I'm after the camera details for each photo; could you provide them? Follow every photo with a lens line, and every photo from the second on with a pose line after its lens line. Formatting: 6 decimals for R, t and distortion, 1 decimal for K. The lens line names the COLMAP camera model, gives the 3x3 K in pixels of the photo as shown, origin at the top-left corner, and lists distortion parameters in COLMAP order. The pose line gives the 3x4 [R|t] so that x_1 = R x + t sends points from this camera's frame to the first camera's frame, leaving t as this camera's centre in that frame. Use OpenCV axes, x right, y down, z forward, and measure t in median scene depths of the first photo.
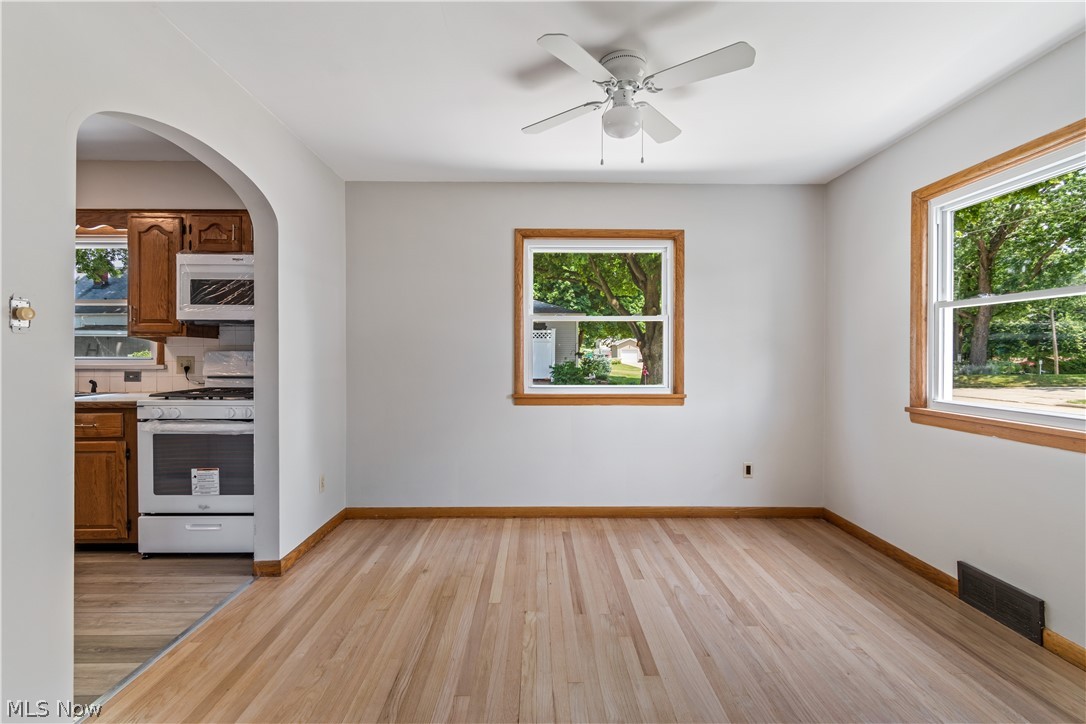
lens RADIAL K [[478.8, 0, 537.7], [0, 478.8, 356.5], [0, 0, 1]] dist [0.000147, -0.001661]
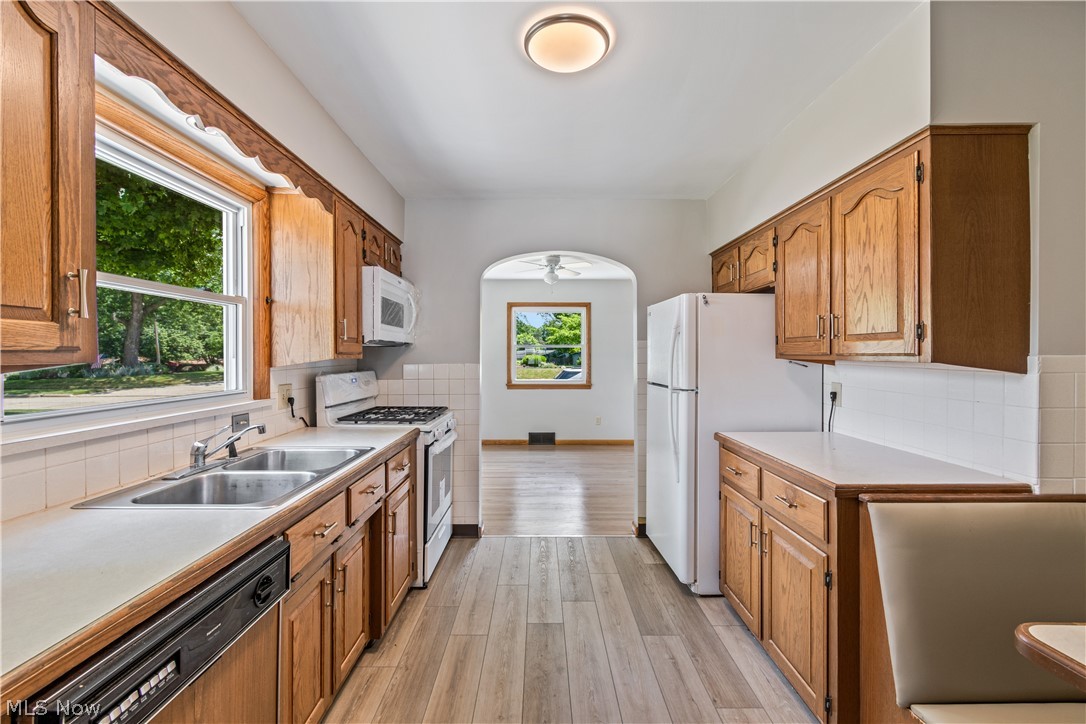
lens RADIAL K [[478.8, 0, 541.1], [0, 478.8, 354.6], [0, 0, 1]] dist [0.000147, -0.001661]
pose [[0.000714, 0.003746, 0.999993, -1.620102], [0.000648, 0.999993, -0.003746, -0.045643], [-1.000000, 0.000650, 0.000711, 0.680467]]
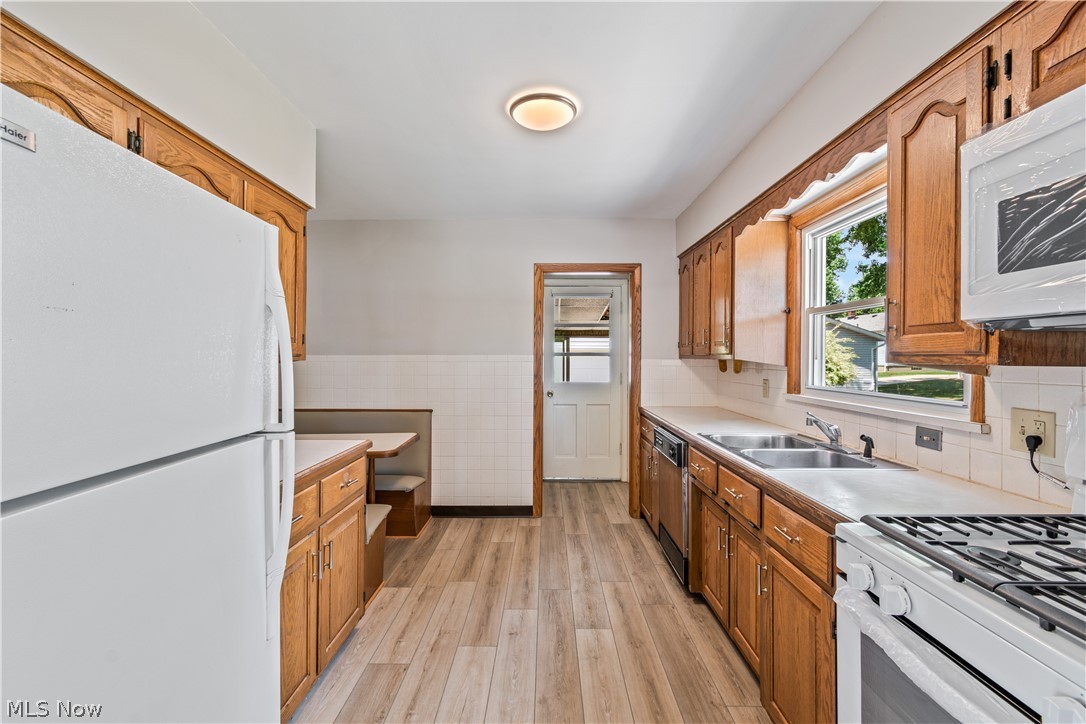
lens RADIAL K [[478.8, 0, 540.4], [0, 478.8, 359.9], [0, 0, 1]] dist [0.000147, -0.001661]
pose [[-0.011719, 0.001293, -0.999930, -0.365816], [-0.006936, 0.999975, 0.001374, -0.044146], [0.999907, 0.006952, -0.011710, 0.655783]]
